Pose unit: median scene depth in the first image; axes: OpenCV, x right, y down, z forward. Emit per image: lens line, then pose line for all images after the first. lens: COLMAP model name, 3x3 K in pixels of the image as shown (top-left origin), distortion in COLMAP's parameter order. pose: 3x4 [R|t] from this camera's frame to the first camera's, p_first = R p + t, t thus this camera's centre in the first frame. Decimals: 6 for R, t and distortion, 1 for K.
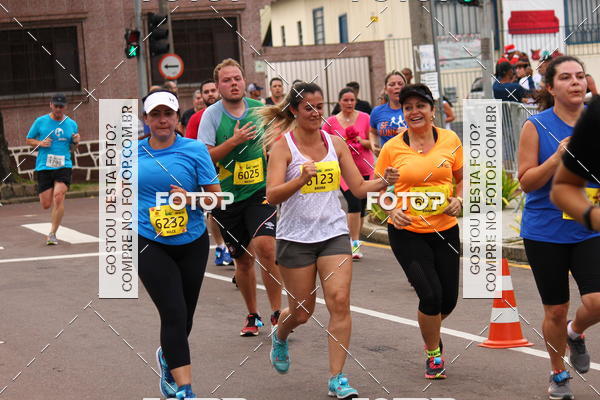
lens RADIAL K [[3313.8, 0, 300.0], [0, 3313.8, 200.0], [0, 0, 1]] dist [0.582409, 1.752944]
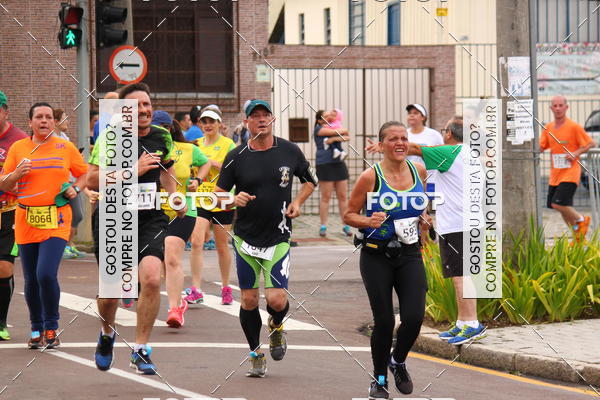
lens RADIAL K [[2535.3, 0, 300.0], [0, 2535.3, 200.0], [0, 0, 1]] dist [0.619701, 5.243608]
pose [[0.997991, 0.061366, -0.015760, 0.004625], [-0.061605, 0.997986, -0.015142, -0.008104], [0.014799, 0.016083, 0.999761, 0.497982]]
